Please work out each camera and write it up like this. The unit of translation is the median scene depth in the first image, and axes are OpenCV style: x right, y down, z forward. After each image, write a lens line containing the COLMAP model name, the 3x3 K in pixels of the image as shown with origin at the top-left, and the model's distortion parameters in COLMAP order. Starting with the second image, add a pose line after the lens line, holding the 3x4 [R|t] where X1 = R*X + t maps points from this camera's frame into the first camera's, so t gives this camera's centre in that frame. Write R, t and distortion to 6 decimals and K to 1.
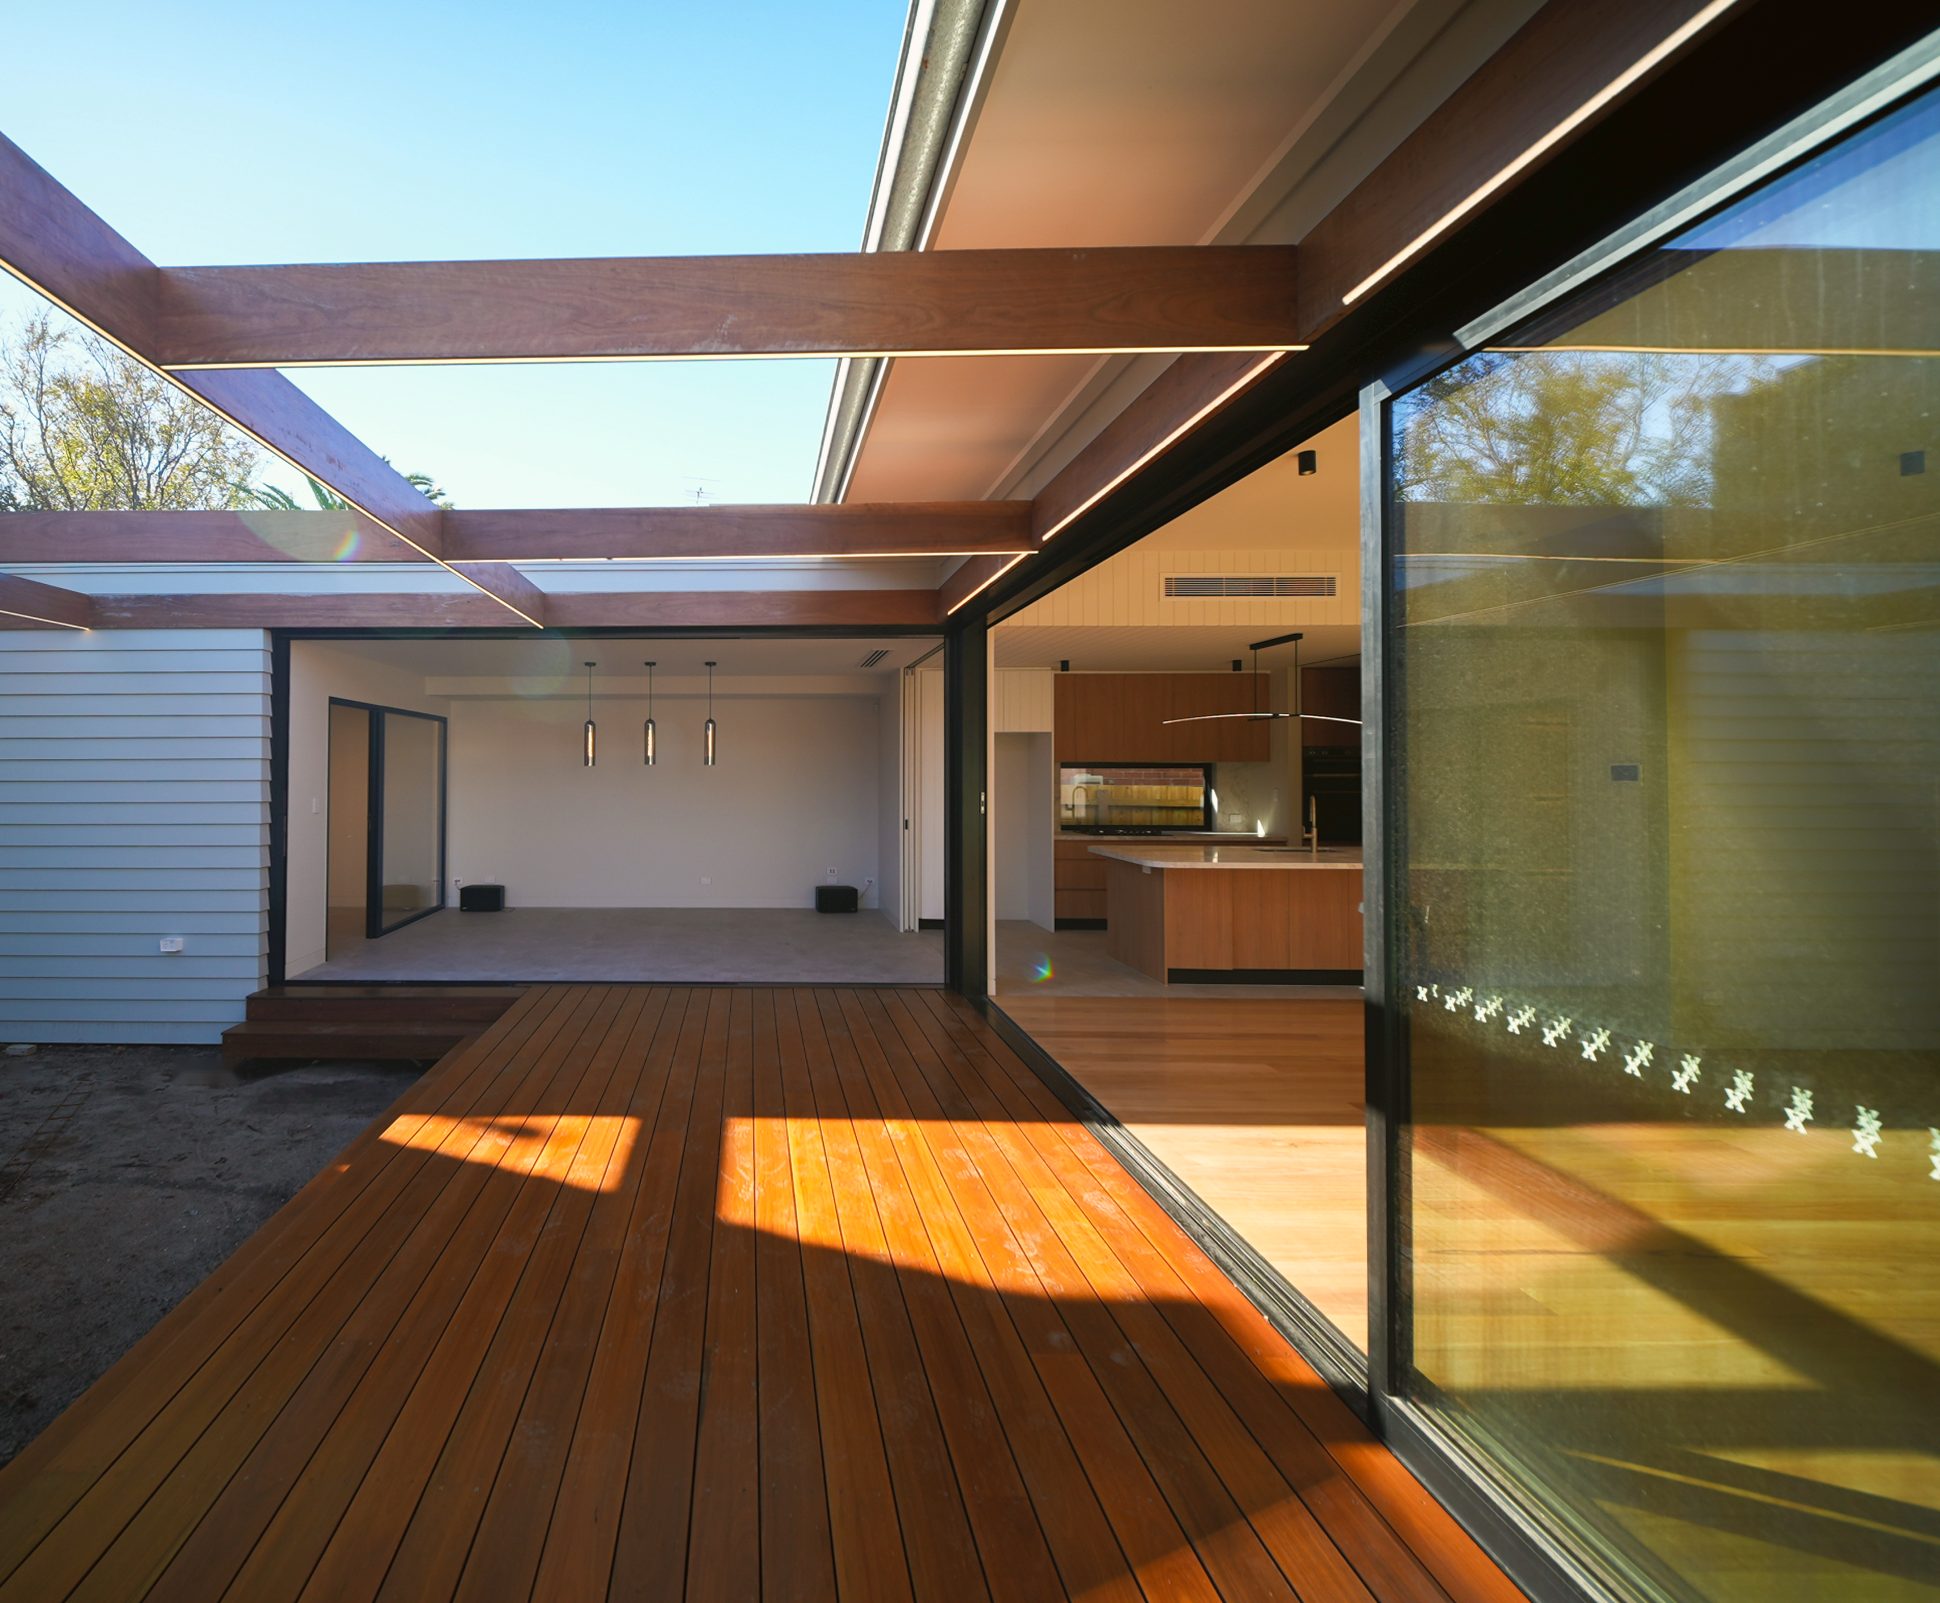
lens RADIAL K [[870.5, 0, 722.9], [0, 870.5, 751.4], [0, 0, 1]] dist [0.018027, -0.010594]
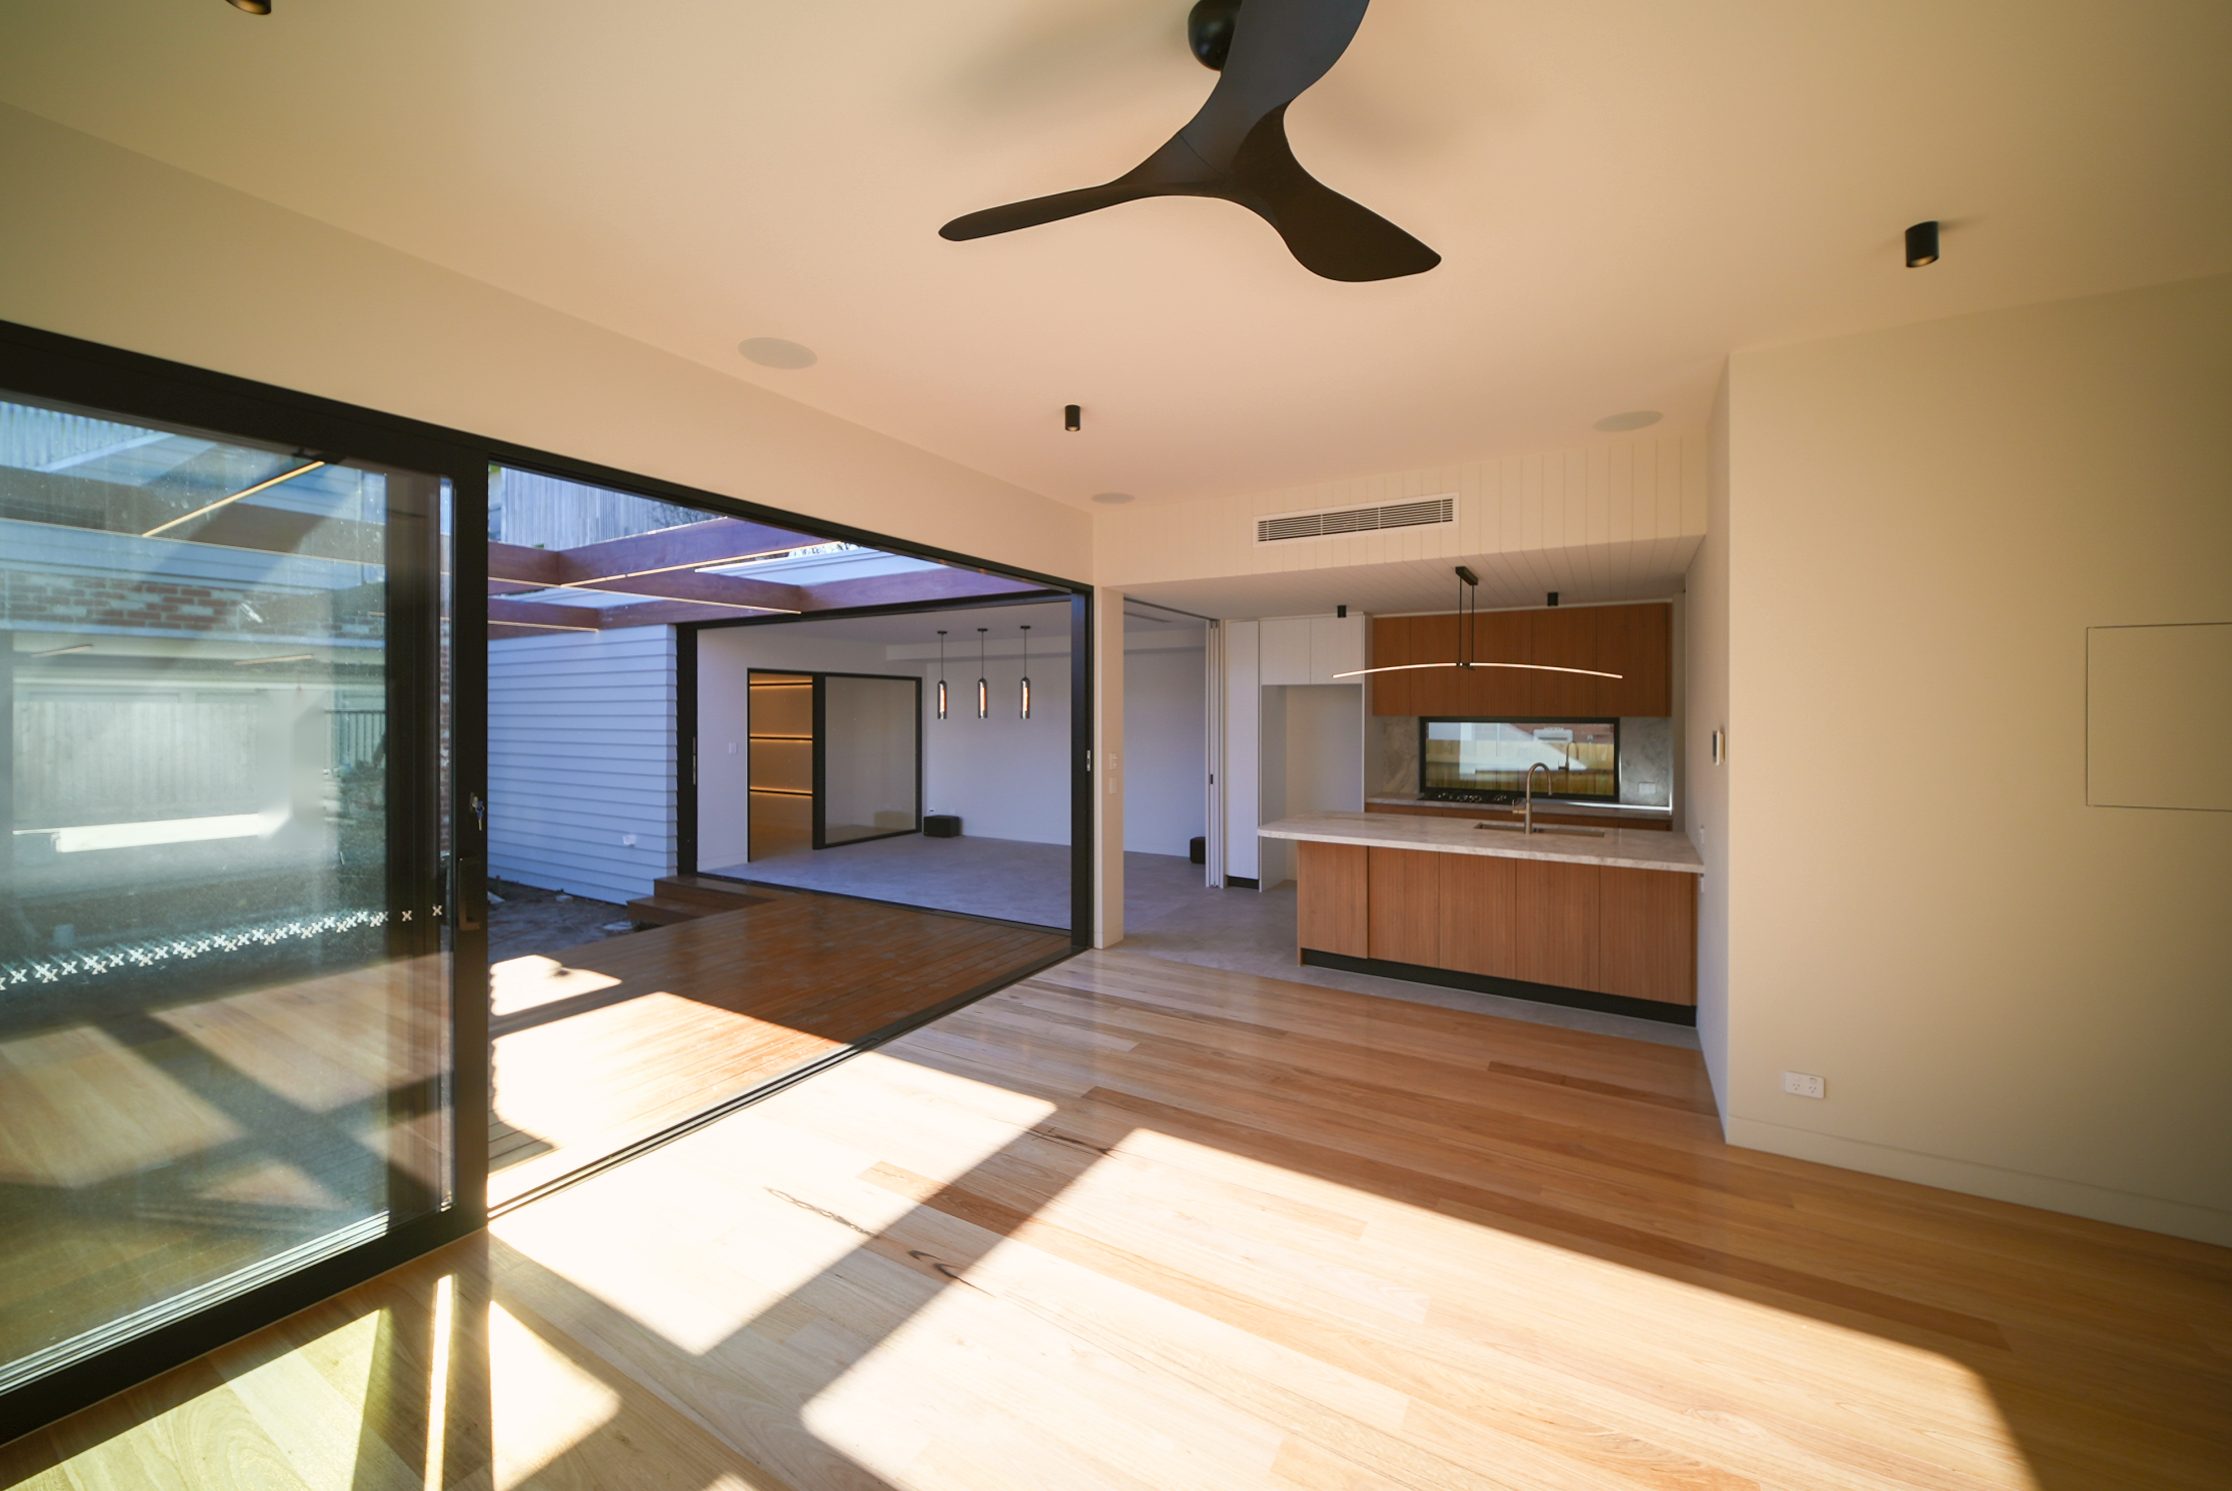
lens RADIAL K [[848.7, 0, 1103.6], [0, 848.7, 717.9], [0, 0, 1]] dist [0.014477, -0.010012]
pose [[0.871593, 0.004132, -0.490212, 0.769670], [0.010327, 0.999588, 0.026787, -0.017407], [0.490121, -0.028409, 0.871191, 0.134130]]
